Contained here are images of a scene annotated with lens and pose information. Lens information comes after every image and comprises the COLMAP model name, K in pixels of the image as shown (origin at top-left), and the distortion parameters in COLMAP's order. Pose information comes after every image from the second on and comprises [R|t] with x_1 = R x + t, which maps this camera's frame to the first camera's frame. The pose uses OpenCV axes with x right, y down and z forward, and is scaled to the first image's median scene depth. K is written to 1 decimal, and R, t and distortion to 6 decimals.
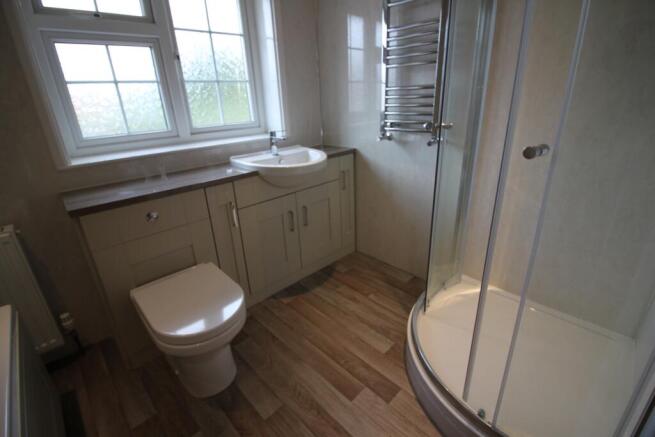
lens RADIAL K [[301.6, 0, 333.3], [0, 301.6, 215.2], [0, 0, 1]] dist [0.002953, -0.012754]
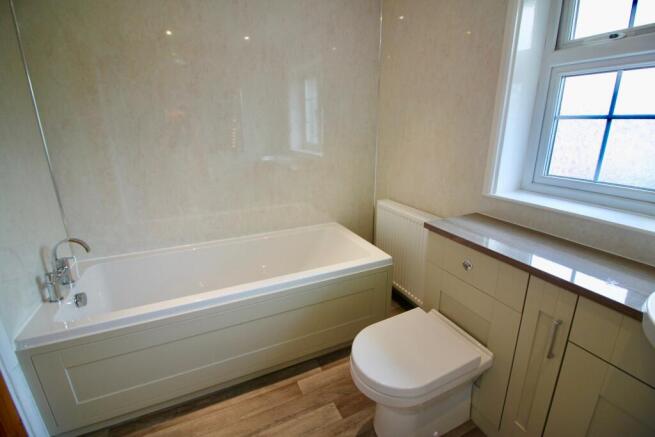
lens RADIAL K [[301.6, 0, 333.3], [0, 301.6, 215.2], [0, 0, 1]] dist [0.002953, -0.012754]
pose [[-0.326891, 0.307319, -0.893698, 0.294144], [-0.331239, 0.848406, 0.412903, -0.340480], [0.885112, 0.431002, -0.175540, 0.672016]]
